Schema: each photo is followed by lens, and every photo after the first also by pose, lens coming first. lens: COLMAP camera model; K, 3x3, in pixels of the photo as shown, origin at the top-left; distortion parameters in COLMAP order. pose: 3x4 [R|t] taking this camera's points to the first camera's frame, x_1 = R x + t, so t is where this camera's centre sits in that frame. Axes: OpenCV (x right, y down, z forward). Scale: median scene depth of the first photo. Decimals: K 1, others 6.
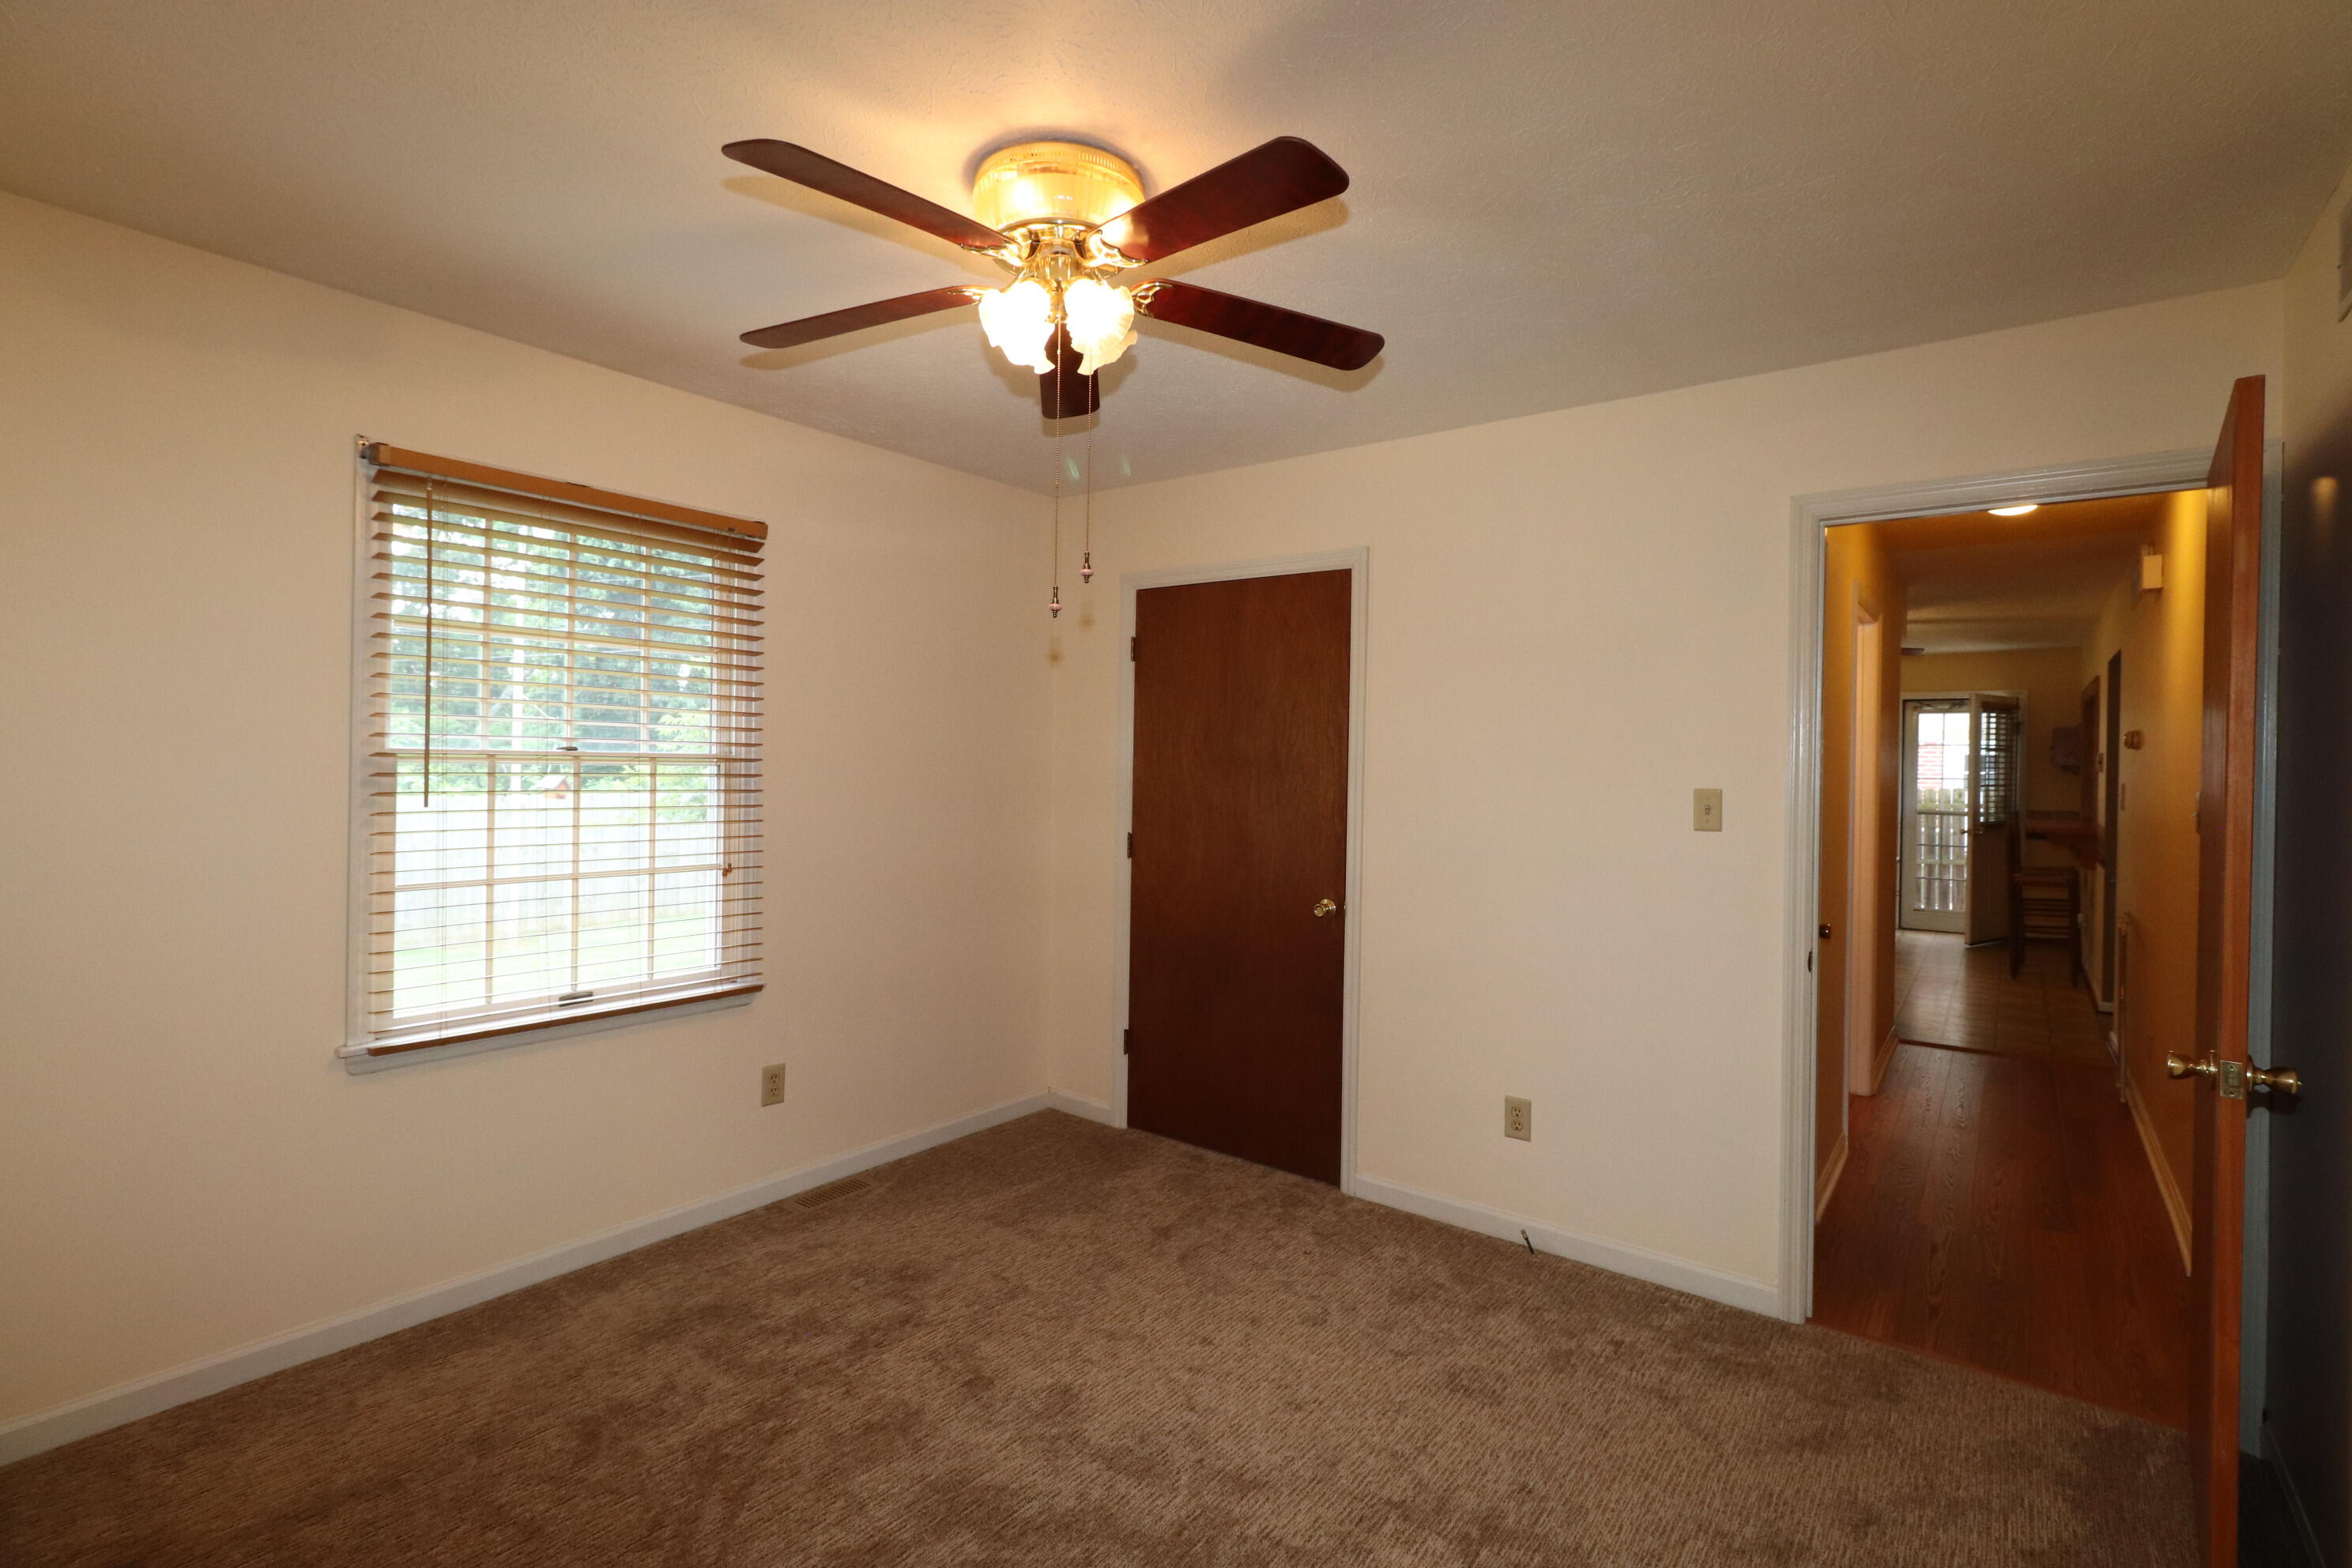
lens RADIAL K [[1111.5, 0, 1176.0], [0, 1111.5, 784.0], [0, 0, 1]] dist [0.001297, -0.000141]
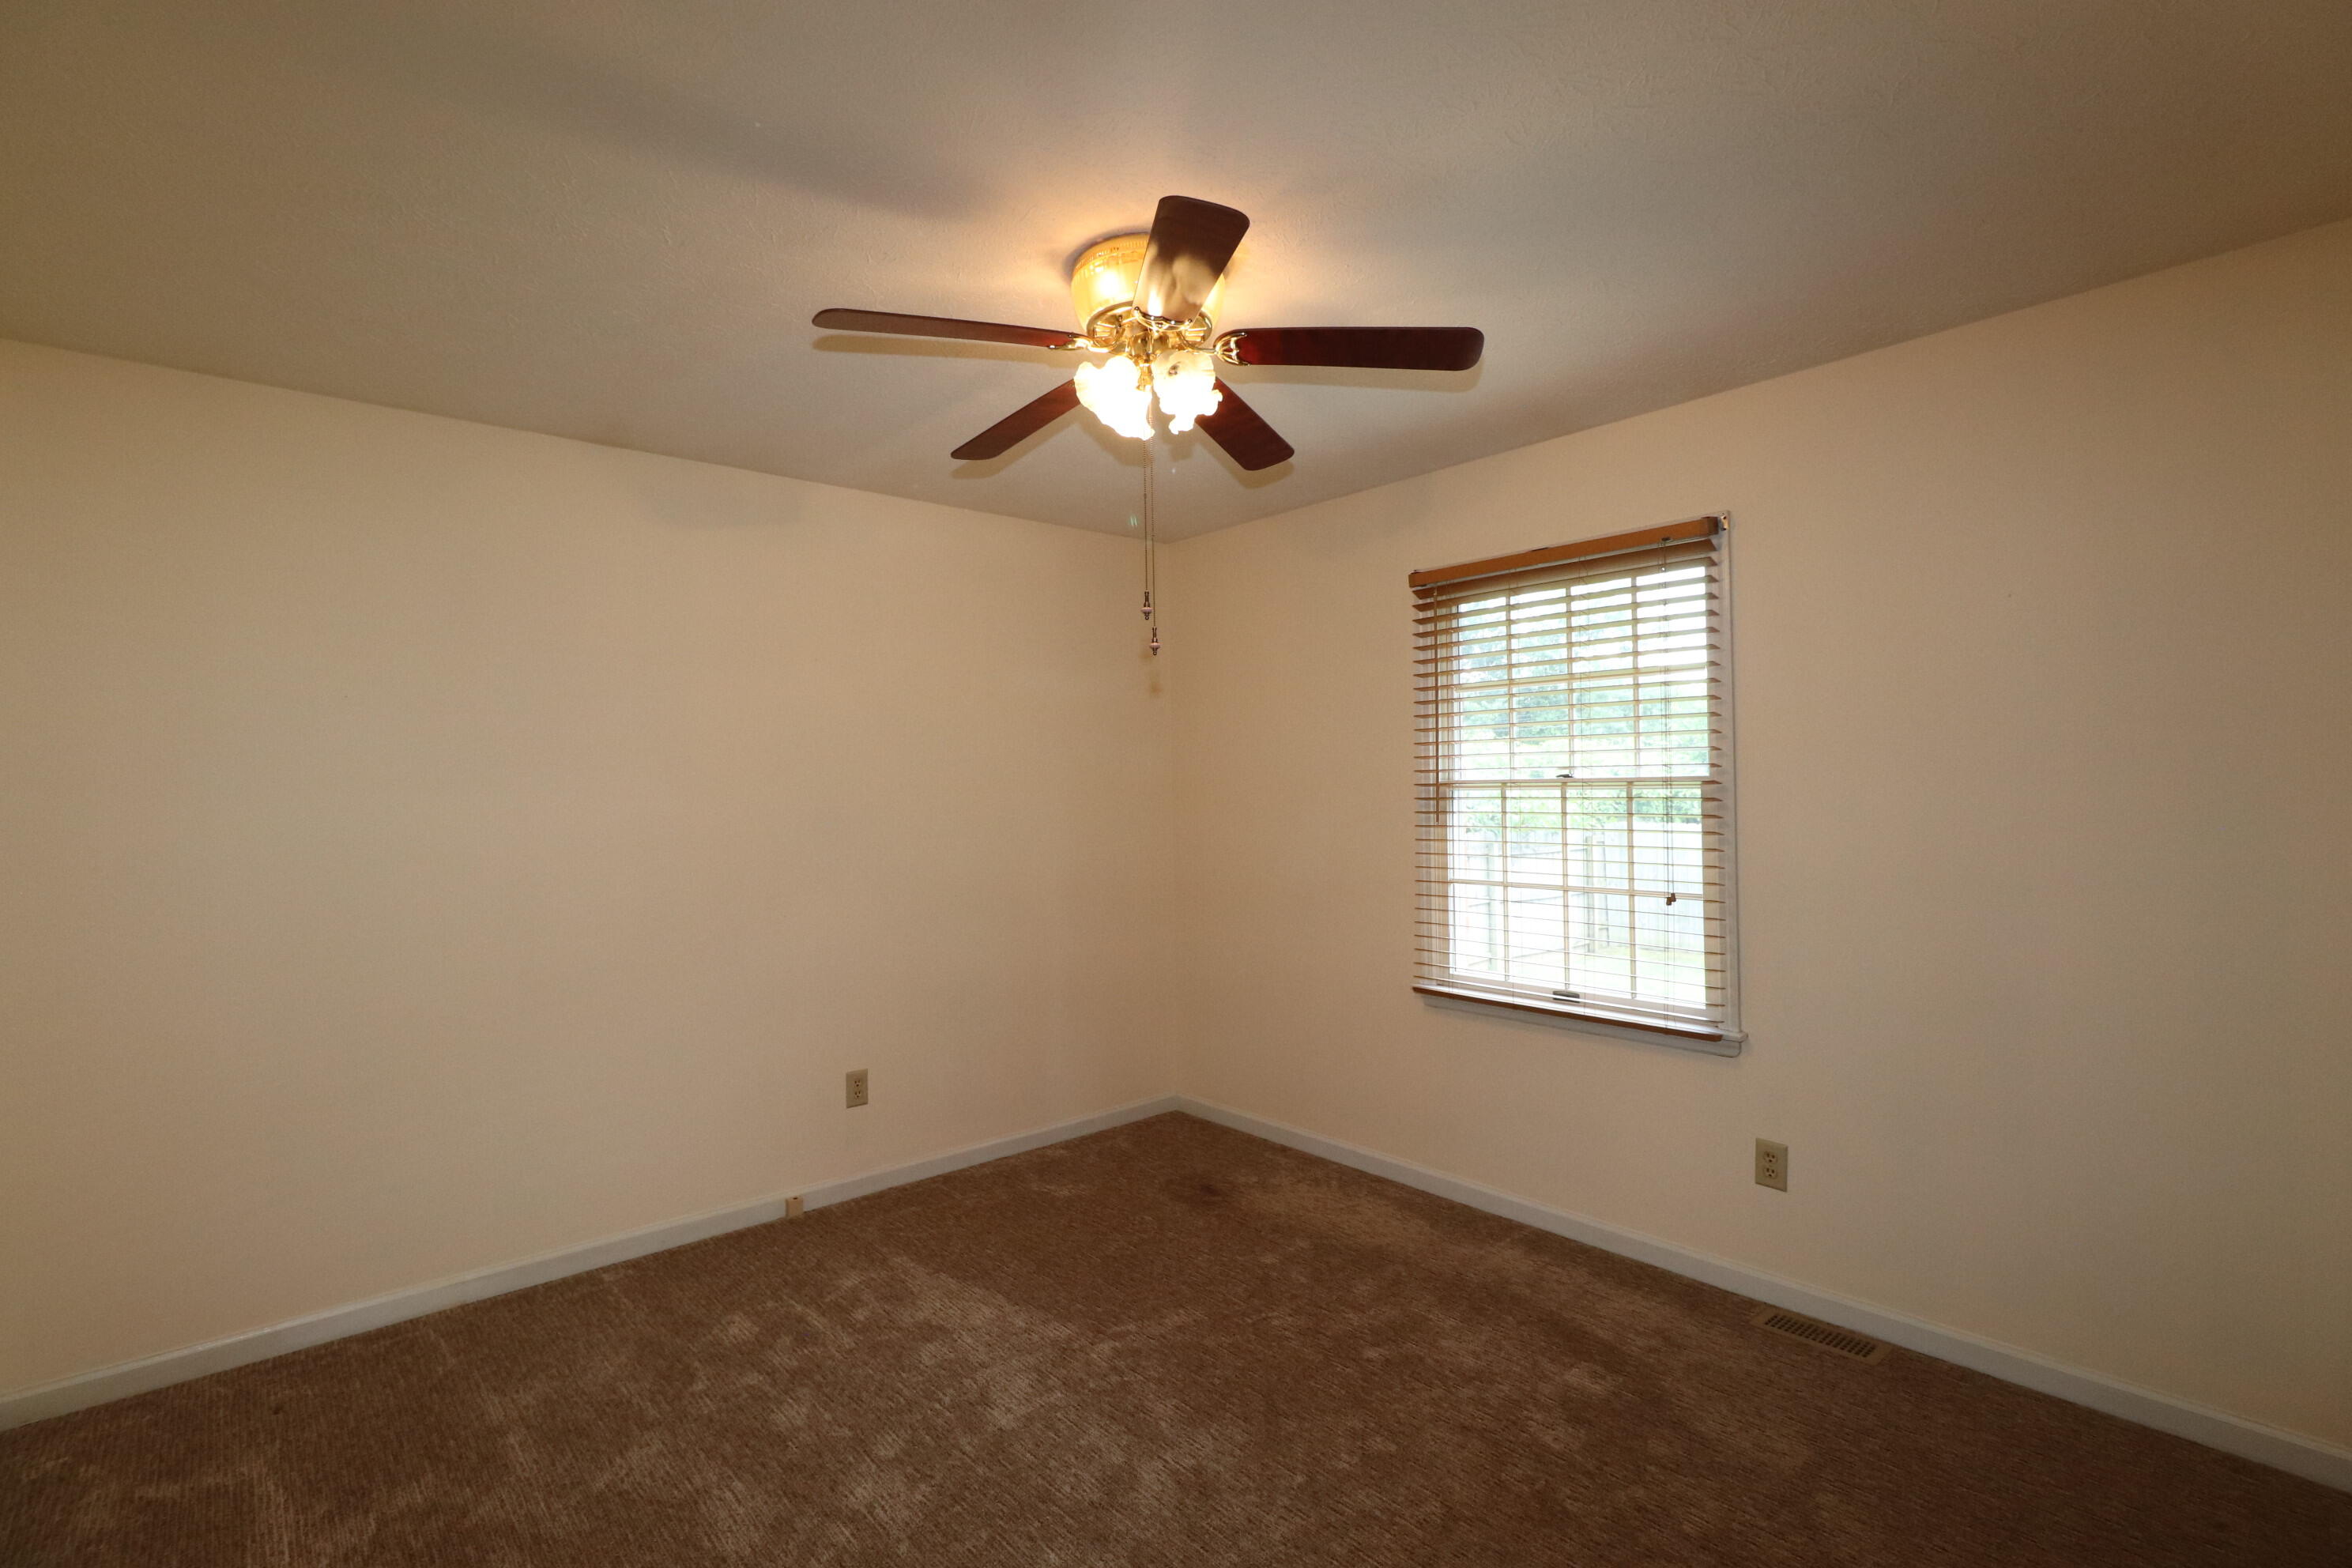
lens RADIAL K [[1094.3, 0, 1176.0], [0, 1094.3, 784.0], [0, 0, 1]] dist [-0.007298, -0.001096]
pose [[-0.216848, -0.017358, -0.976051, 0.630936], [-0.009205, 0.999834, -0.015736, -0.002115], [0.976162, 0.005573, -0.216972, 0.844092]]
